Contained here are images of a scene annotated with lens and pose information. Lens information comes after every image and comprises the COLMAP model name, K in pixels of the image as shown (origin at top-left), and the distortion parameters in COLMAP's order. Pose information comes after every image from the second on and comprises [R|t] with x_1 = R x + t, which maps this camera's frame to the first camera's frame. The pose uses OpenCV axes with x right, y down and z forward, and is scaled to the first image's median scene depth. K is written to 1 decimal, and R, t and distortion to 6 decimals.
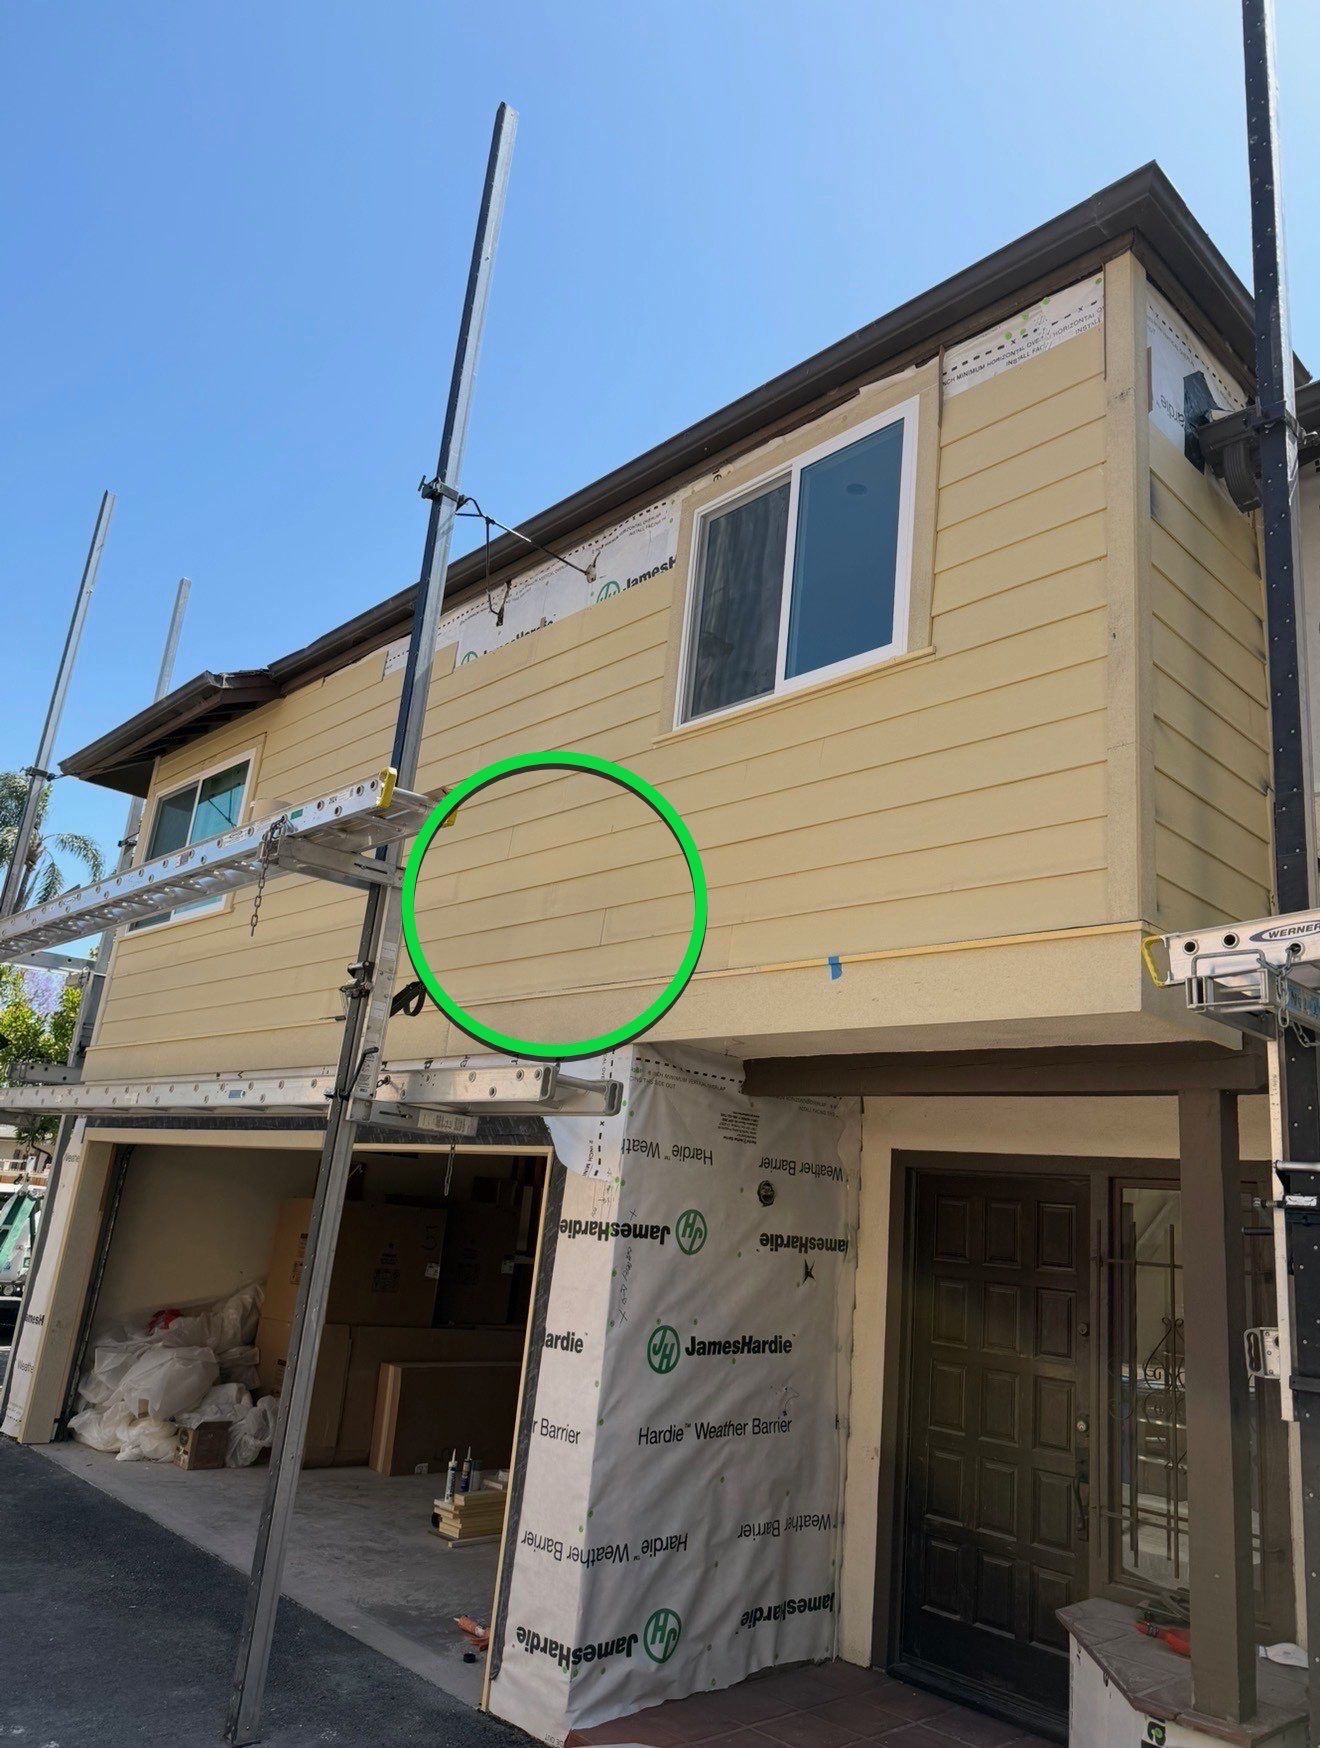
lens RADIAL K [[1220.8, 0, 660.0], [0, 1220.8, 874.0], [0, 0, 1]] dist [0.131231, -0.234105]
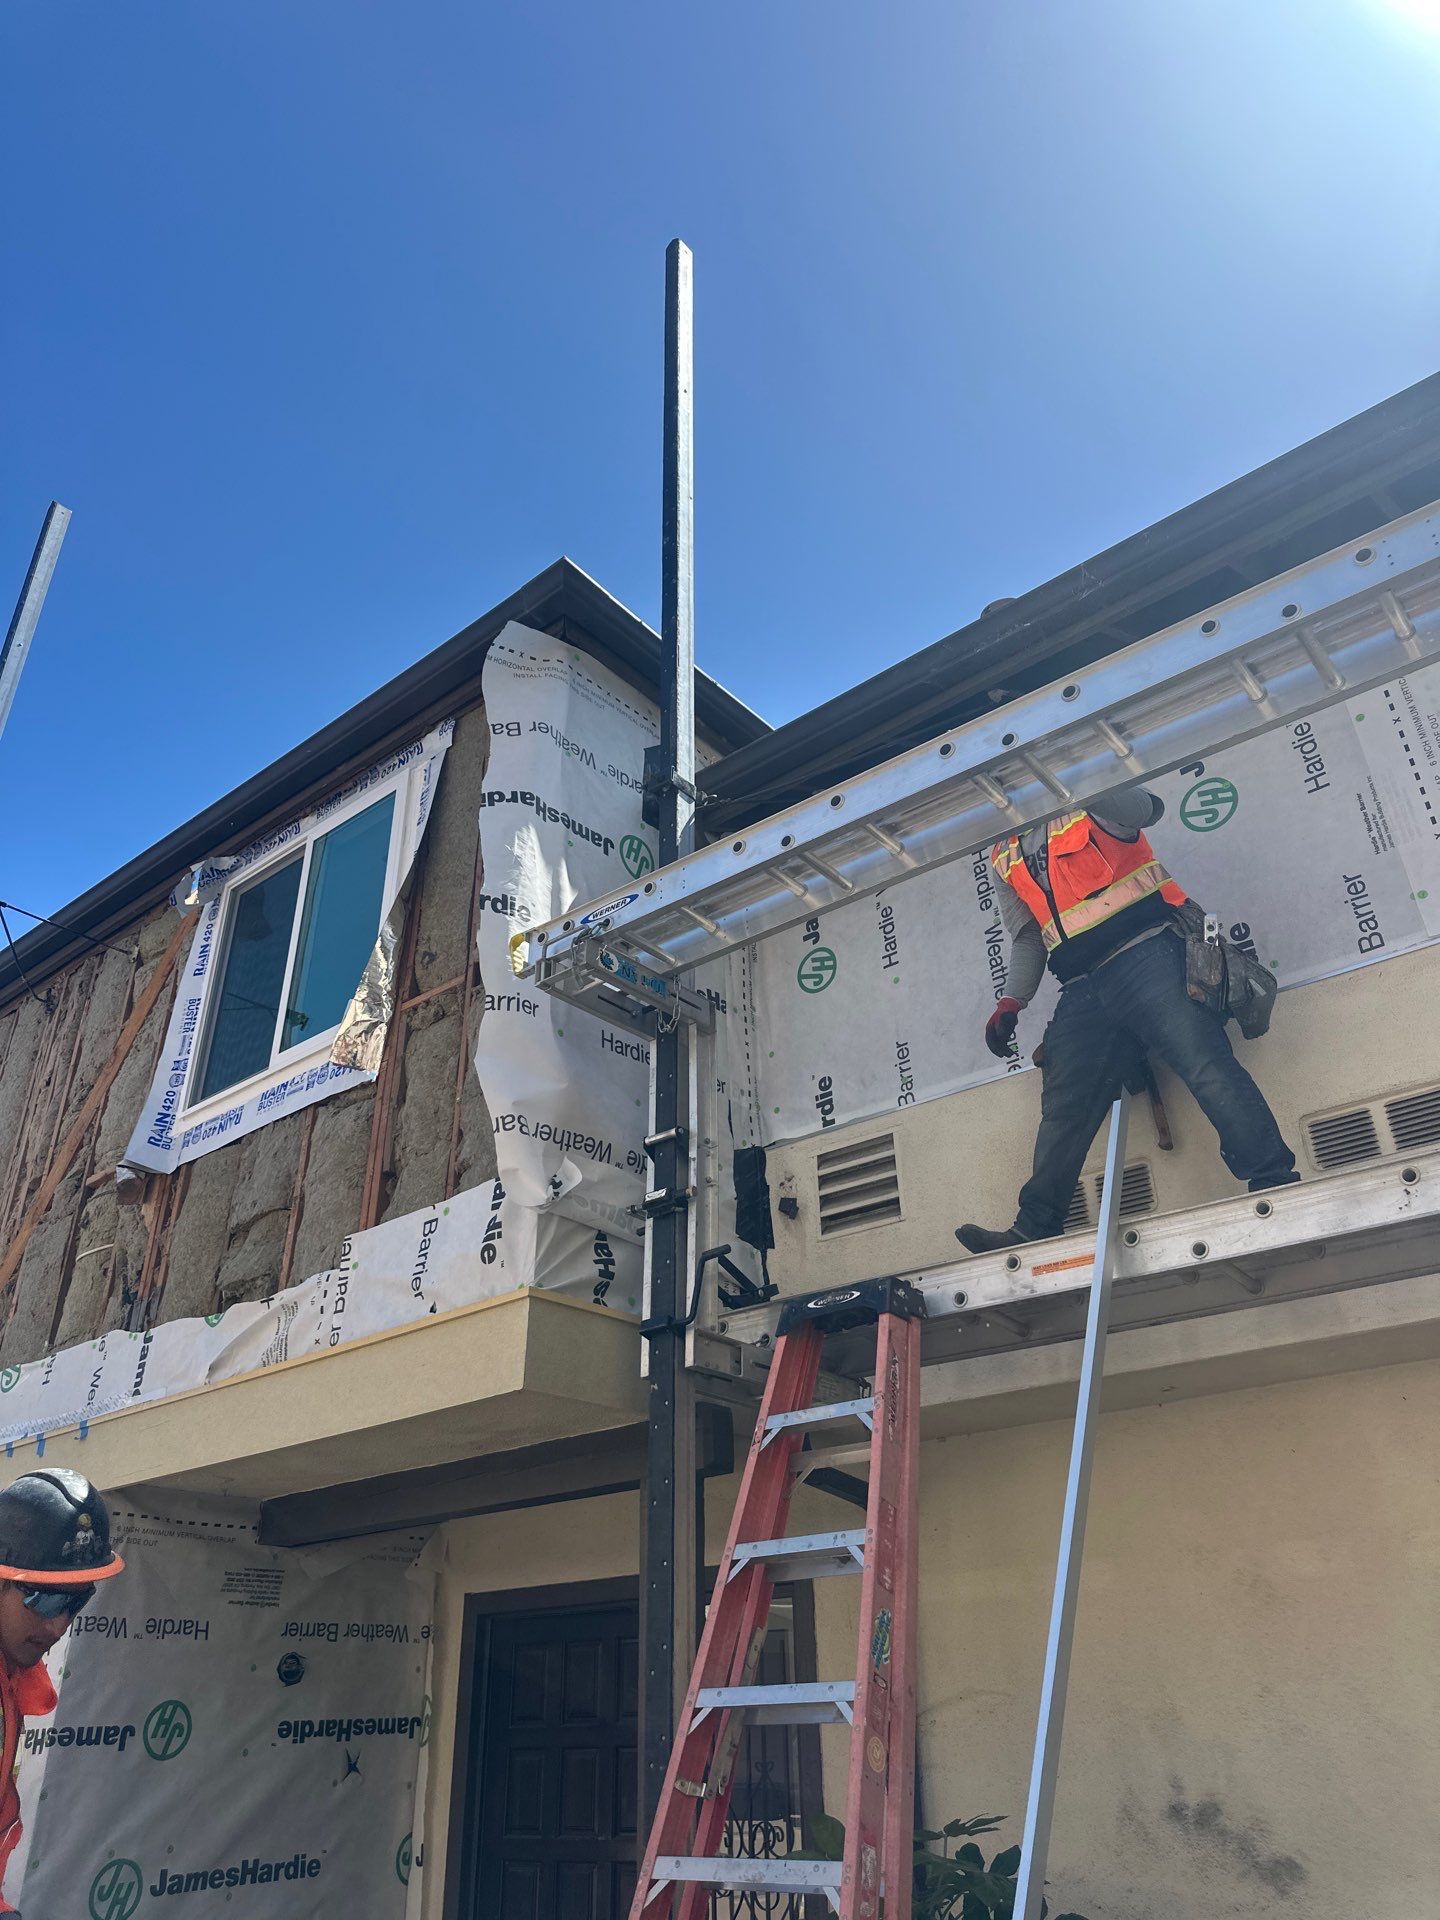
lens RADIAL K [[1346.1, 0, 720.0], [0, 1346.1, 960.0], [0, 0, 1]] dist [0.036958, -0.039513]
pose [[0.986289, -0.037549, 0.160697, 0.265955], [0.074833, 0.969660, -0.232721, 0.033034], [-0.147083, 0.241556, 0.959175, -0.041331]]
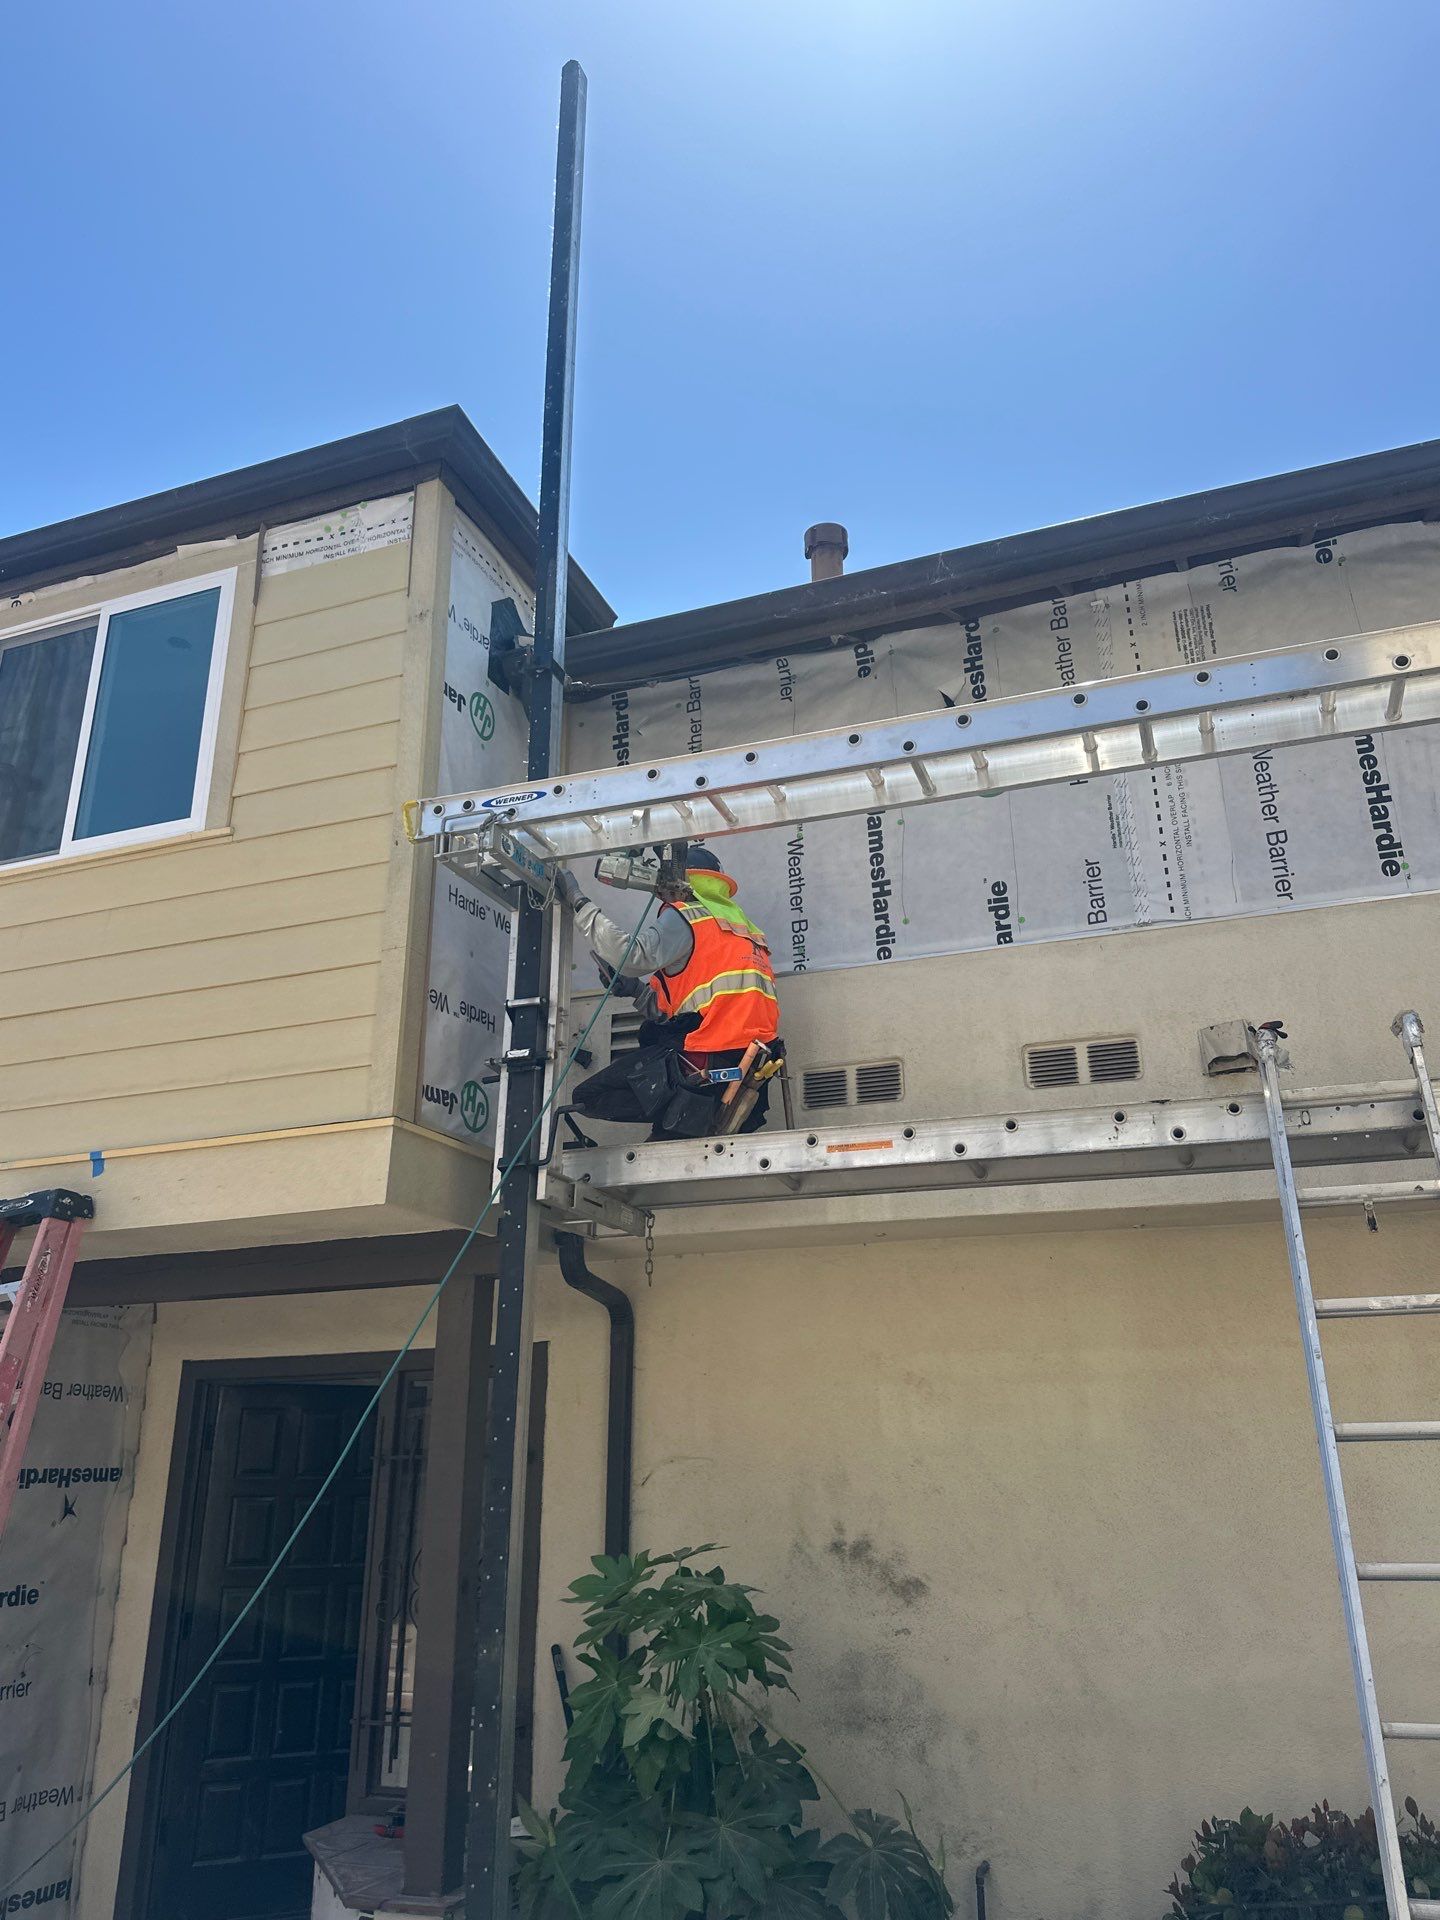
lens RADIAL K [[1420.3, 0, 720.0], [0, 1420.3, 960.0], [0, 0, 1]] dist [0.038540, -0.033058]
pose [[0.895815, 0.059773, 0.440389, 0.070385], [-0.034911, 0.997316, -0.064351, -0.019815], [-0.443053, 0.042272, 0.895498, -0.151266]]
